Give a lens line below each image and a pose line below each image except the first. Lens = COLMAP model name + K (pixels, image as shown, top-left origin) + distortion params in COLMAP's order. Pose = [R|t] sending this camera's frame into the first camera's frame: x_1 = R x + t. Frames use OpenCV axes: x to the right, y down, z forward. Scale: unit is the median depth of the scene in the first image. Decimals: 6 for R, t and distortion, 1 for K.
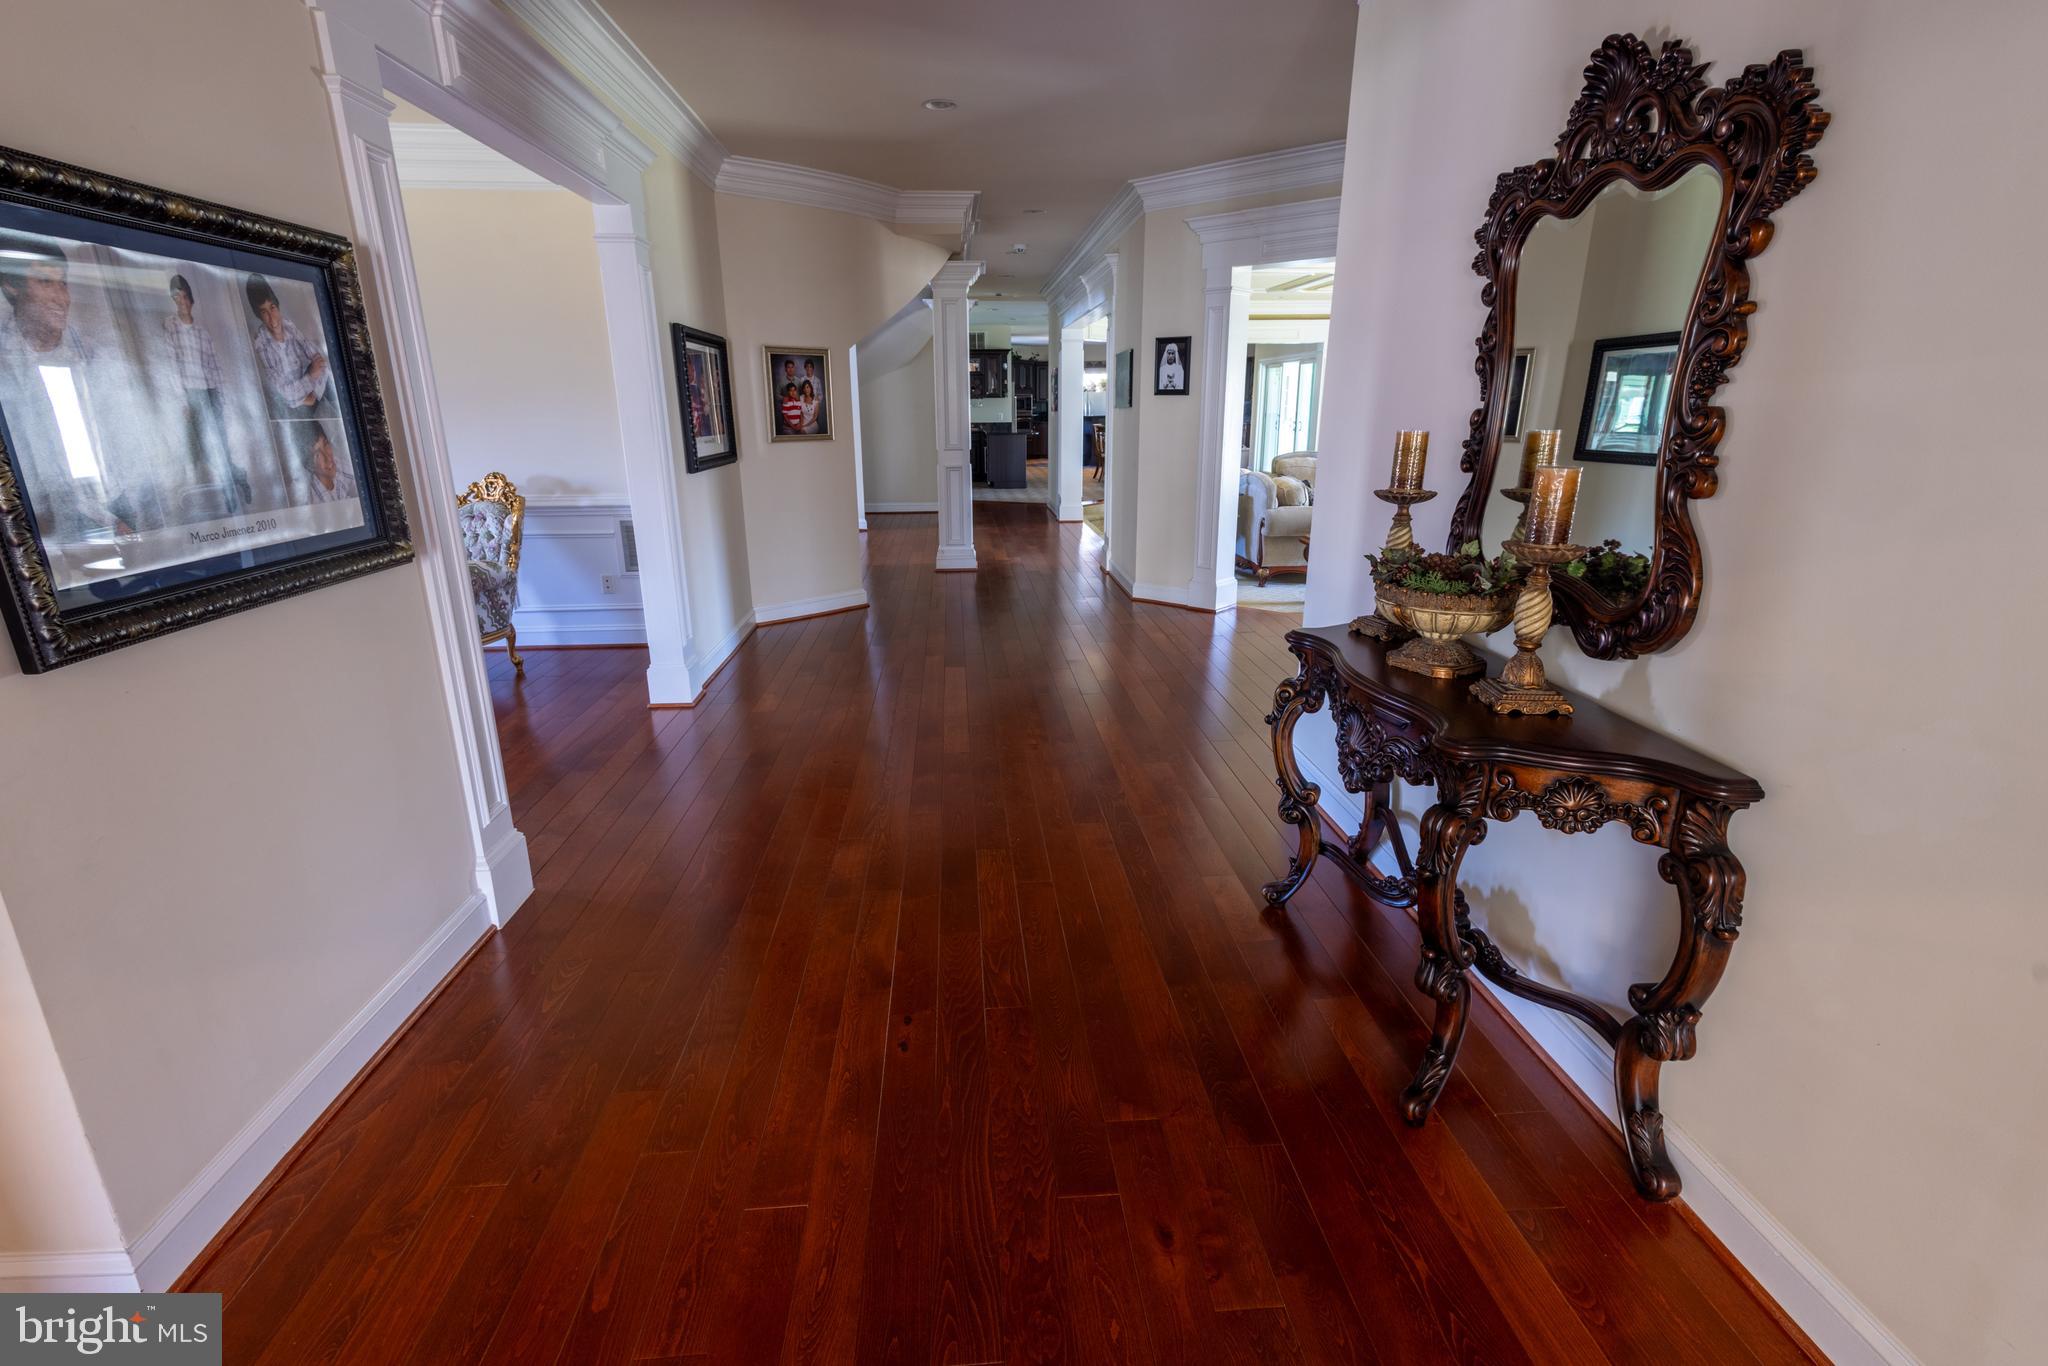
lens RADIAL K [[943.2, 0, 1024.0], [0, 943.2, 683.0], [0, 0, 1]] dist [0.012499, 0.000134]
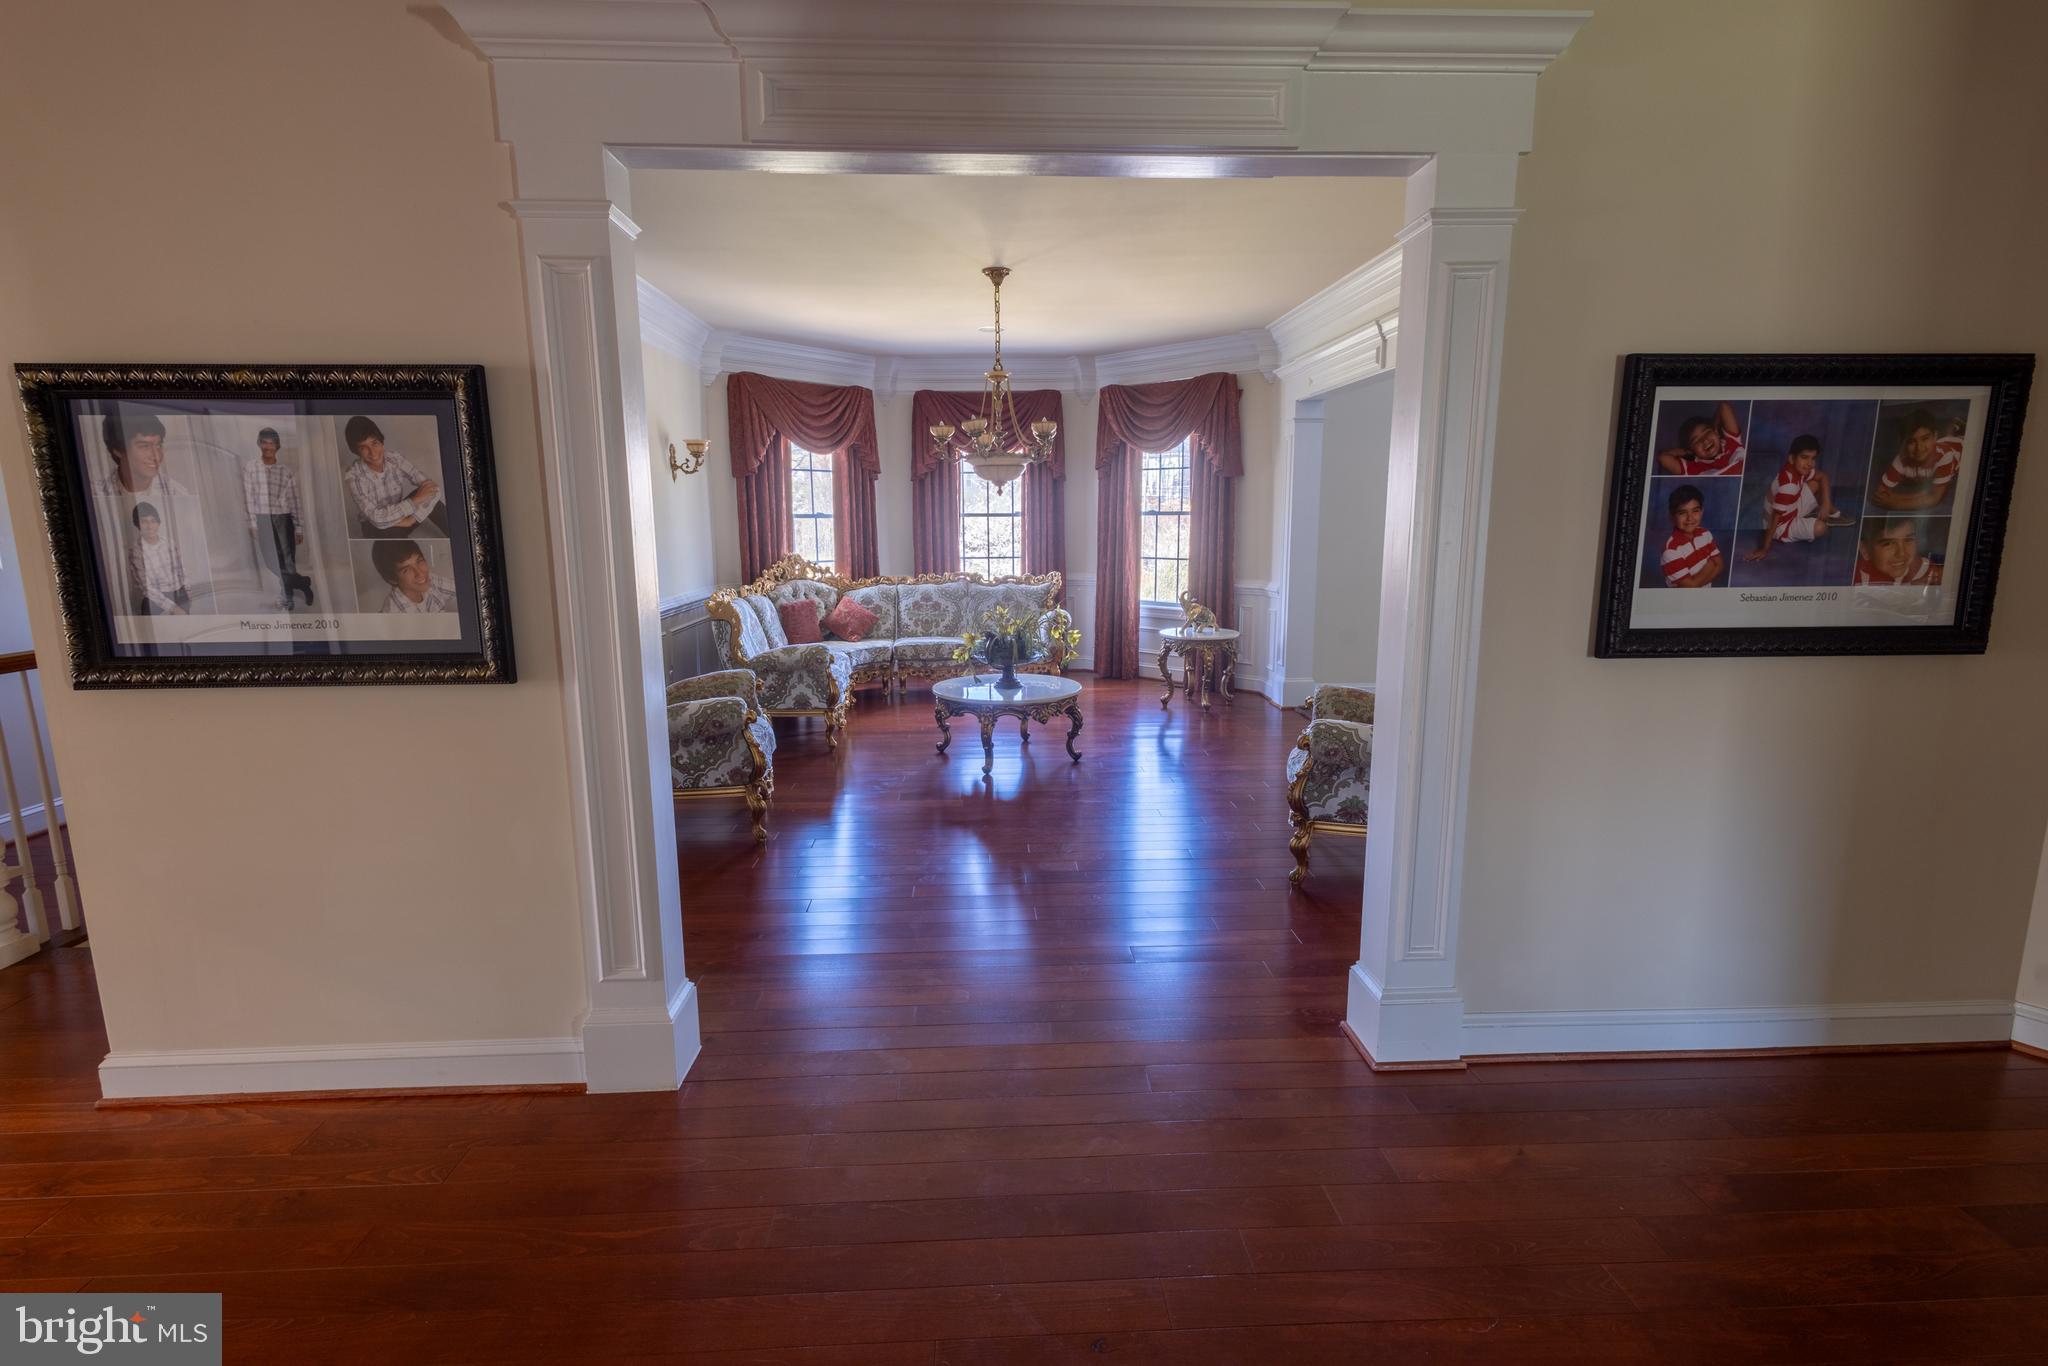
lens RADIAL K [[943.2, 0, 1024.0], [0, 943.2, 683.0], [0, 0, 1]] dist [0.012499, 0.000134]
pose [[-0.033464, 0.217304, -0.975530, 0.333444], [-0.283963, 0.933783, 0.217746, -0.567783], [0.958251, 0.284301, 0.030458, 1.710287]]
